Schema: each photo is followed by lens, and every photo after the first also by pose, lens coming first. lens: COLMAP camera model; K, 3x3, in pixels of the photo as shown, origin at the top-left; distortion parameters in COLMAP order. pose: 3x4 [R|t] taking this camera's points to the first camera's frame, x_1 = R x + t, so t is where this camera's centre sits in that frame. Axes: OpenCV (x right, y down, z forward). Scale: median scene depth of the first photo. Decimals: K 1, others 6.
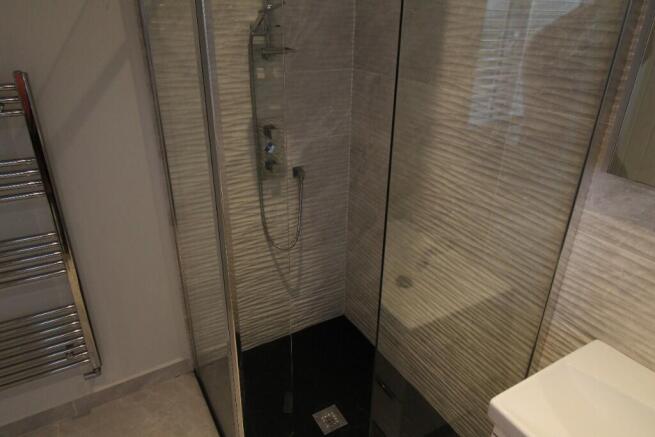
lens RADIAL K [[437.6, 0, 332.1], [0, 437.6, 216.8], [0, 0, 1]] dist [0.009184, -0.006547]
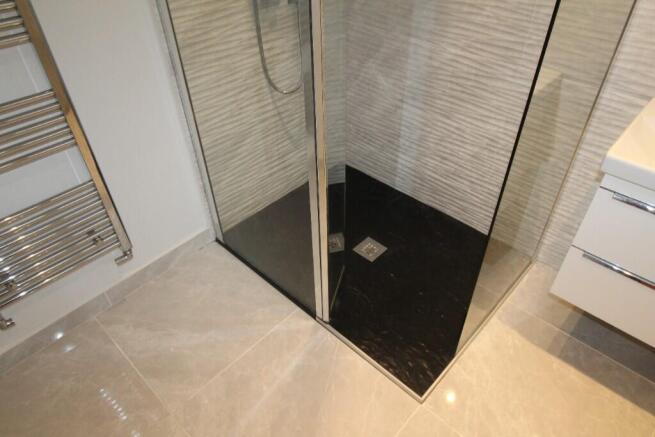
lens RADIAL K [[437.6, 0, 332.1], [0, 437.6, 216.8], [0, 0, 1]] dist [0.009184, -0.006547]
pose [[0.956894, -0.209828, 0.200815, -0.274163], [0.150133, 0.949231, 0.276444, 0.085530], [-0.248625, -0.234379, 0.939815, 0.060829]]
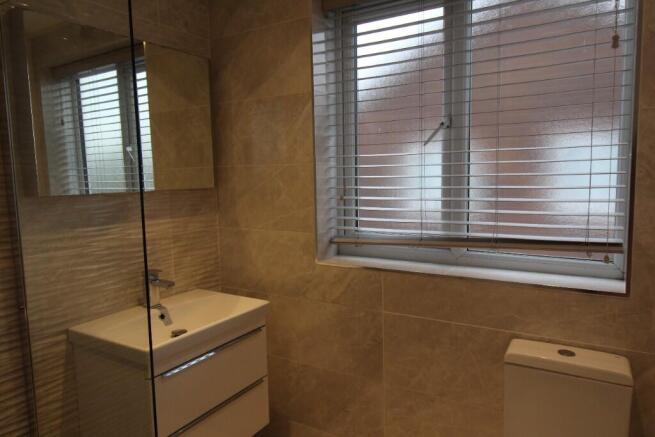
lens RADIAL K [[437.6, 0, 332.1], [0, 437.6, 216.8], [0, 0, 1]] dist [0.009184, -0.006547]
pose [[-0.480044, -0.092441, 0.872360, -0.516856], [0.386118, 0.870661, 0.304734, -0.059161], [-0.787700, 0.483120, -0.382262, 0.447538]]
